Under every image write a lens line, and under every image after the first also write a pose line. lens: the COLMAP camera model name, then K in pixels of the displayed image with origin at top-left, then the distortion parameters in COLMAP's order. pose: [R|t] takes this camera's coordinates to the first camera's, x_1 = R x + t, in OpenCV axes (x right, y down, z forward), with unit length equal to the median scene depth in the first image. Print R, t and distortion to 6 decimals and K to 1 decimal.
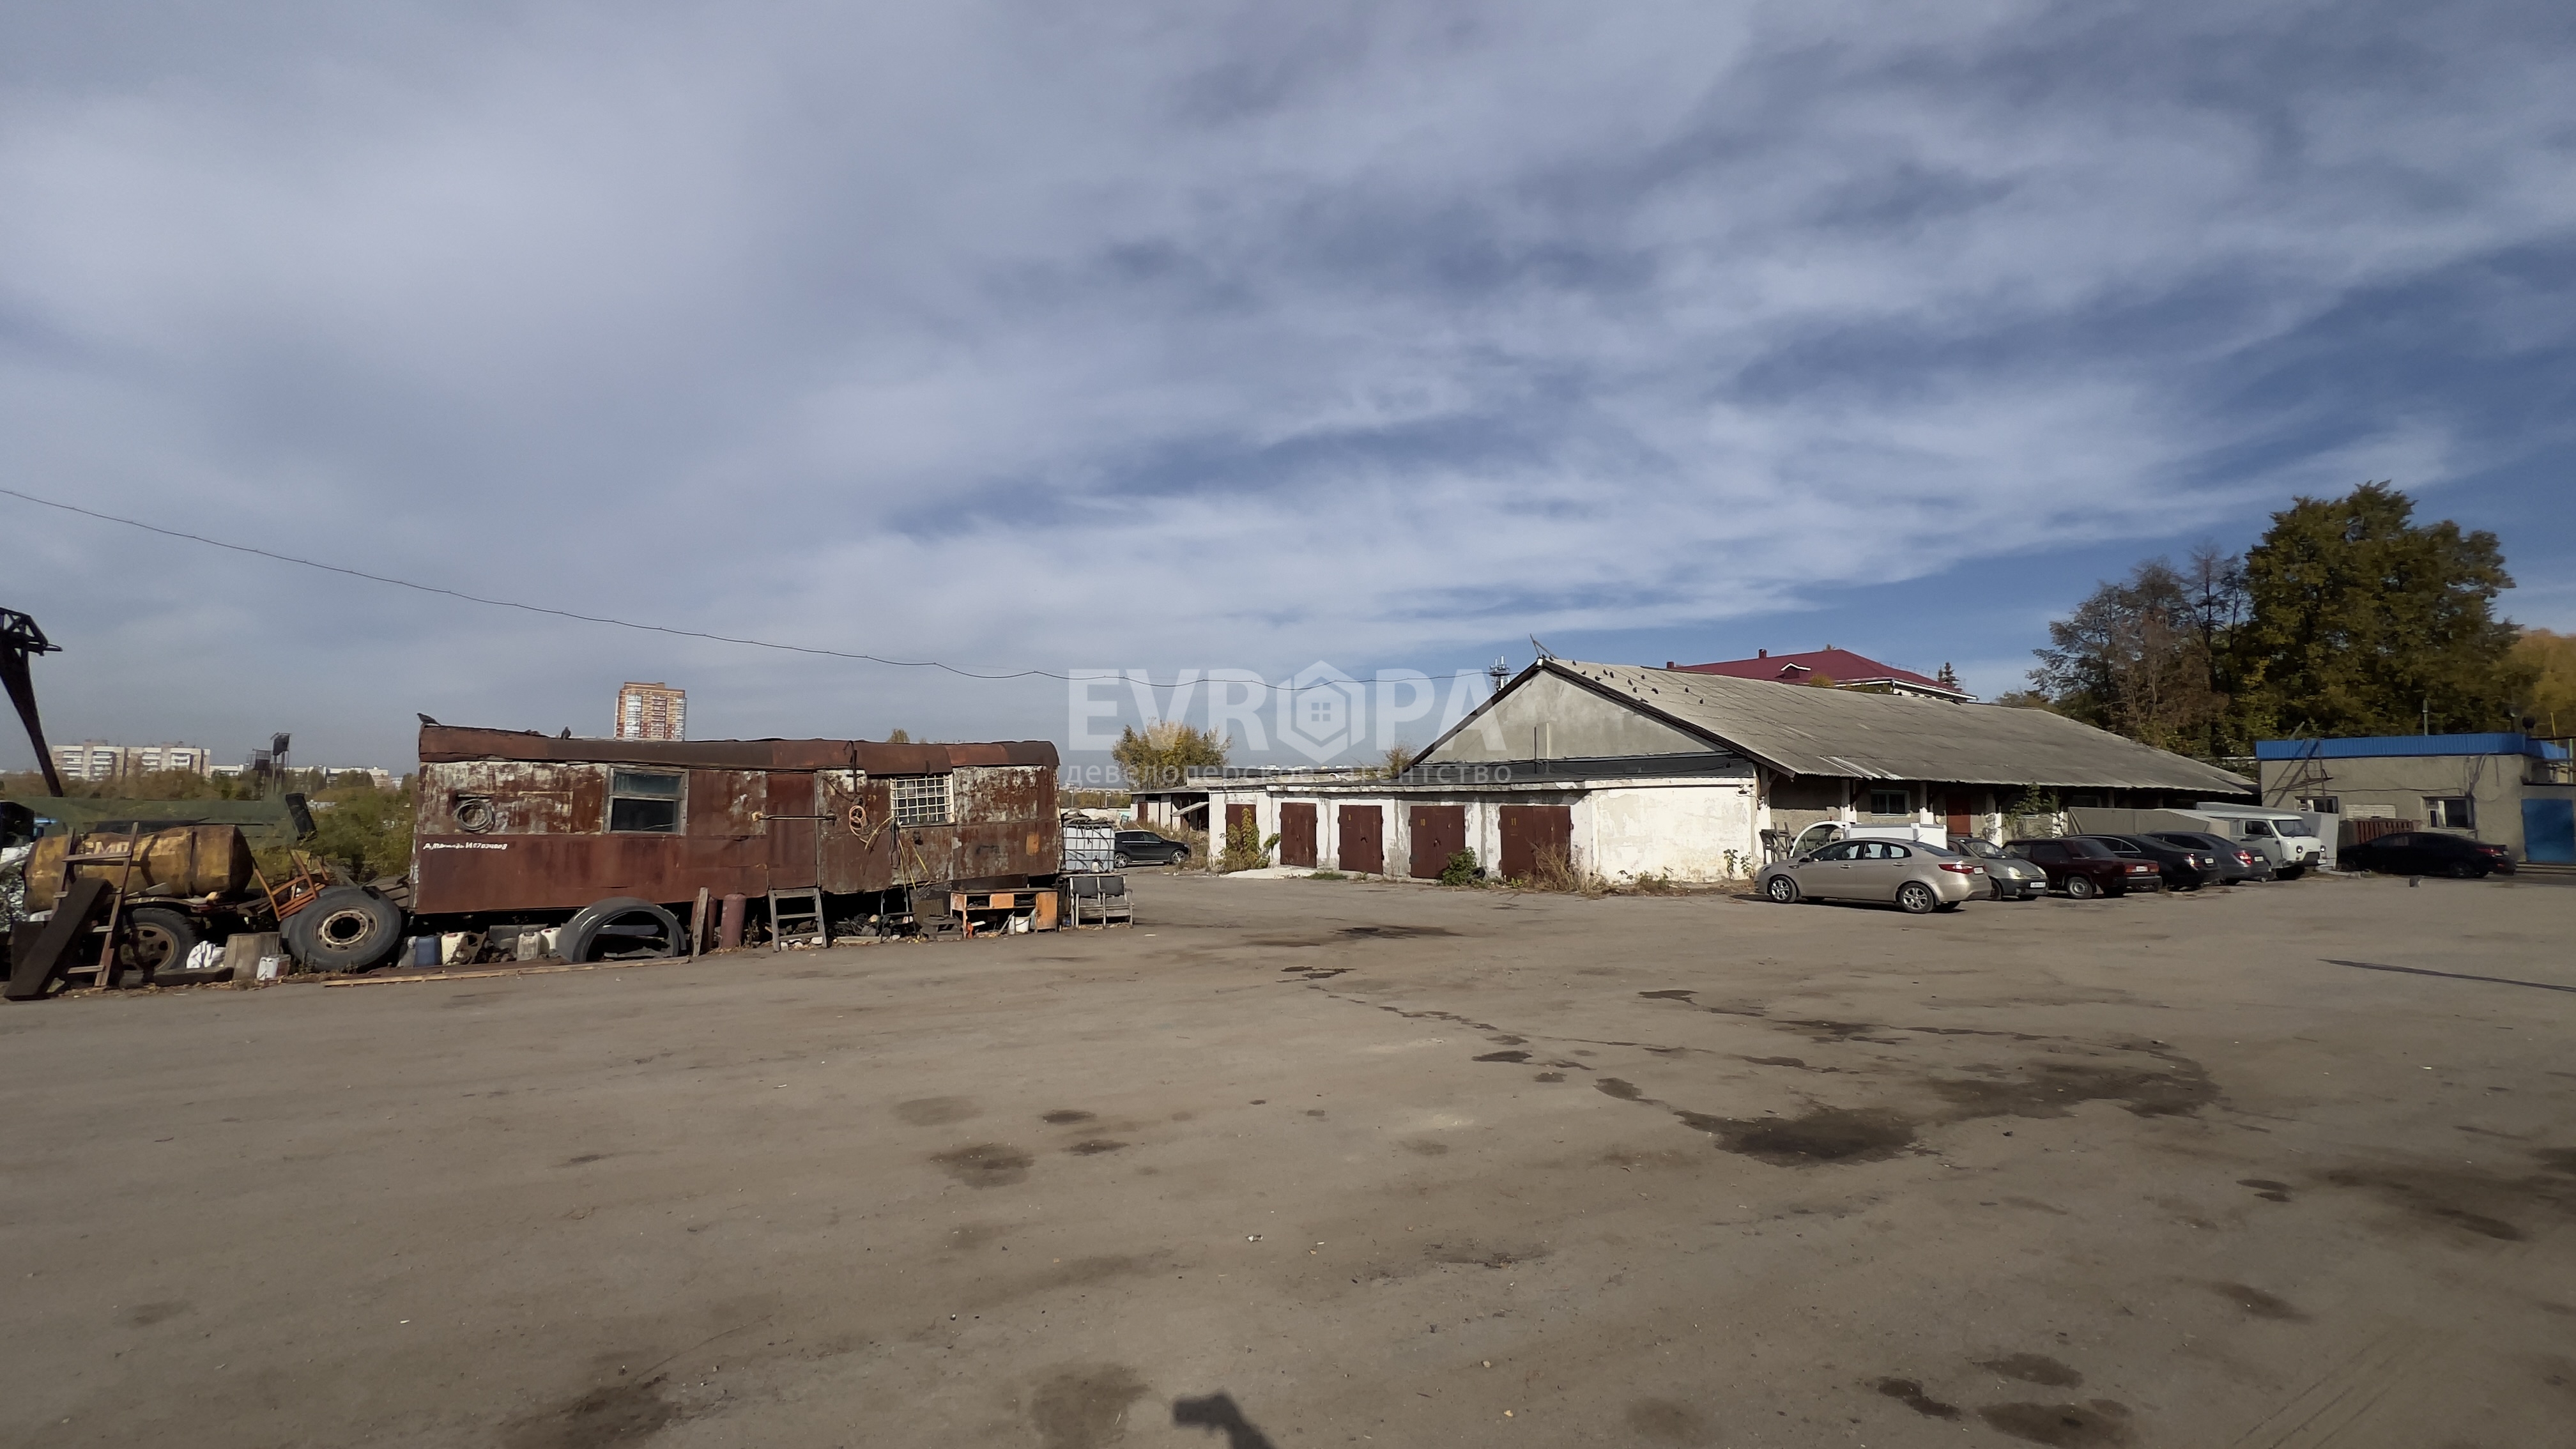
lens RADIAL K [[1030.6, 0, 1275.1], [0, 1030.6, 704.0], [0, 0, 1]] dist [-0.002336, 0.000565]
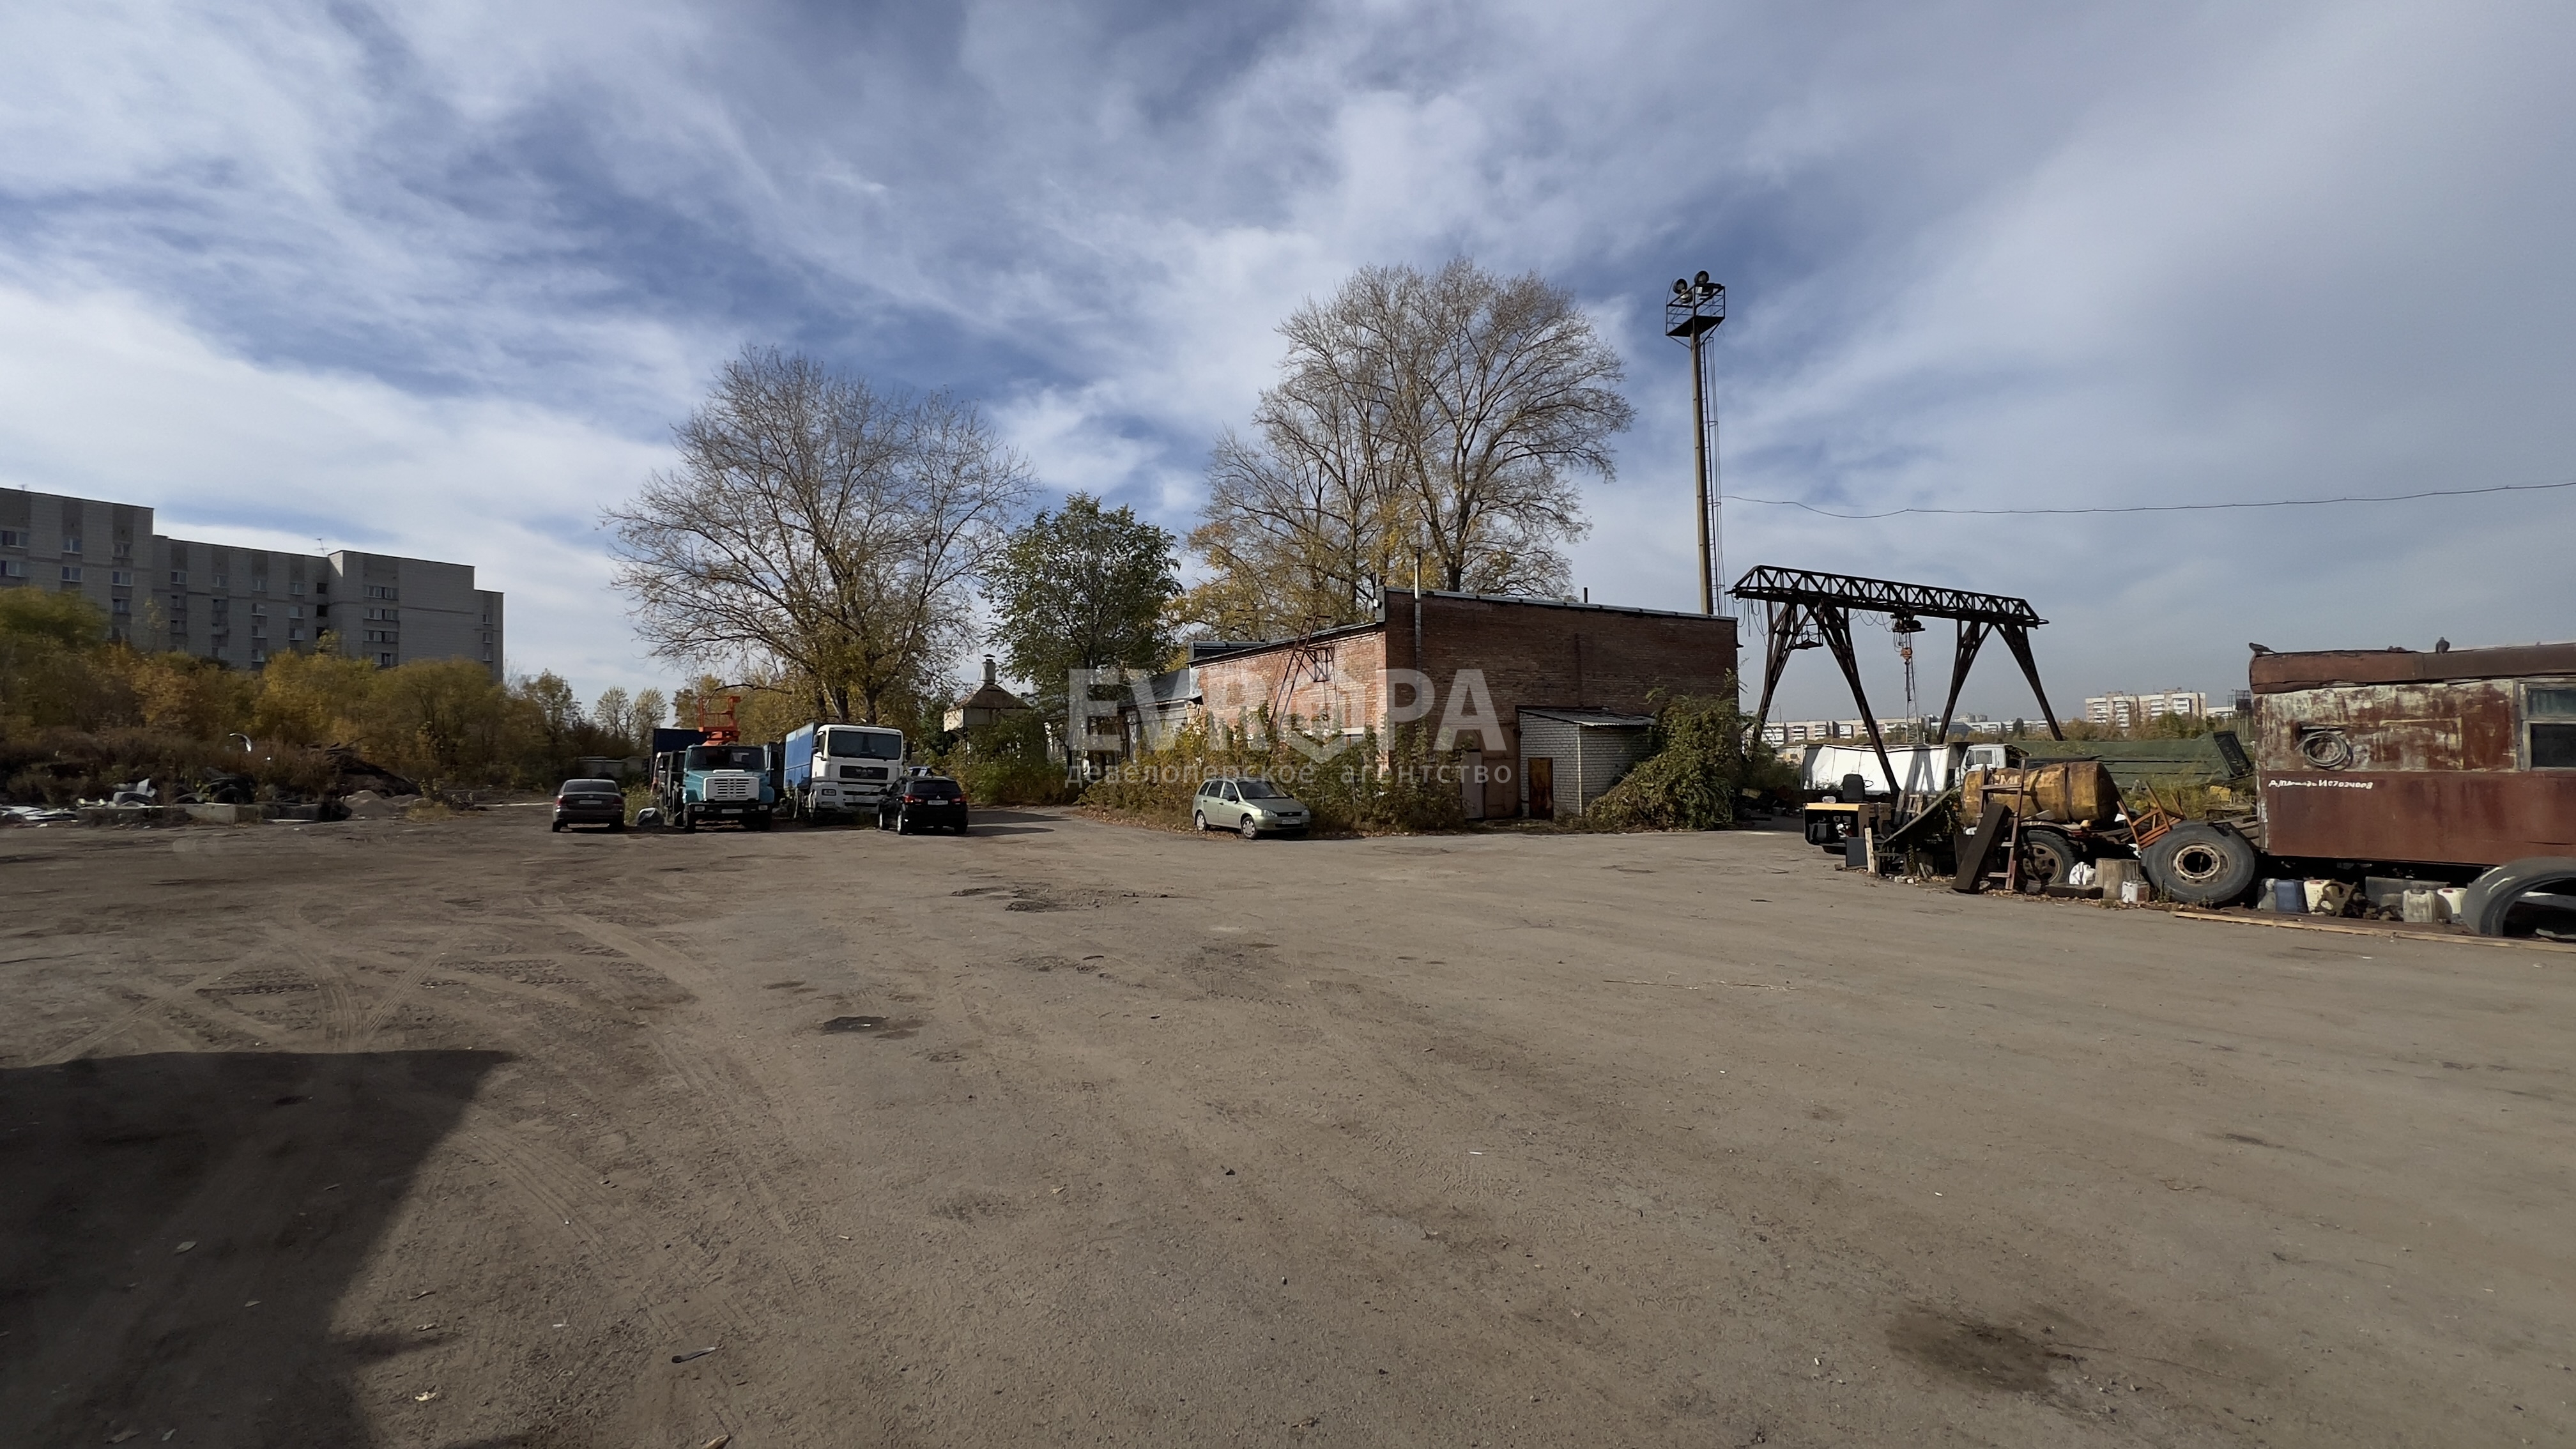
lens RADIAL K [[1030.6, 0, 1287.3], [0, 1030.6, 728.2], [0, 0, 1]] dist [-0.002336, 0.000565]
pose [[0.017223, -0.036388, -0.999189, 0.088397], [0.119572, 0.992241, -0.034074, 0.013044], [0.992676, -0.118888, 0.021441, 0.096760]]
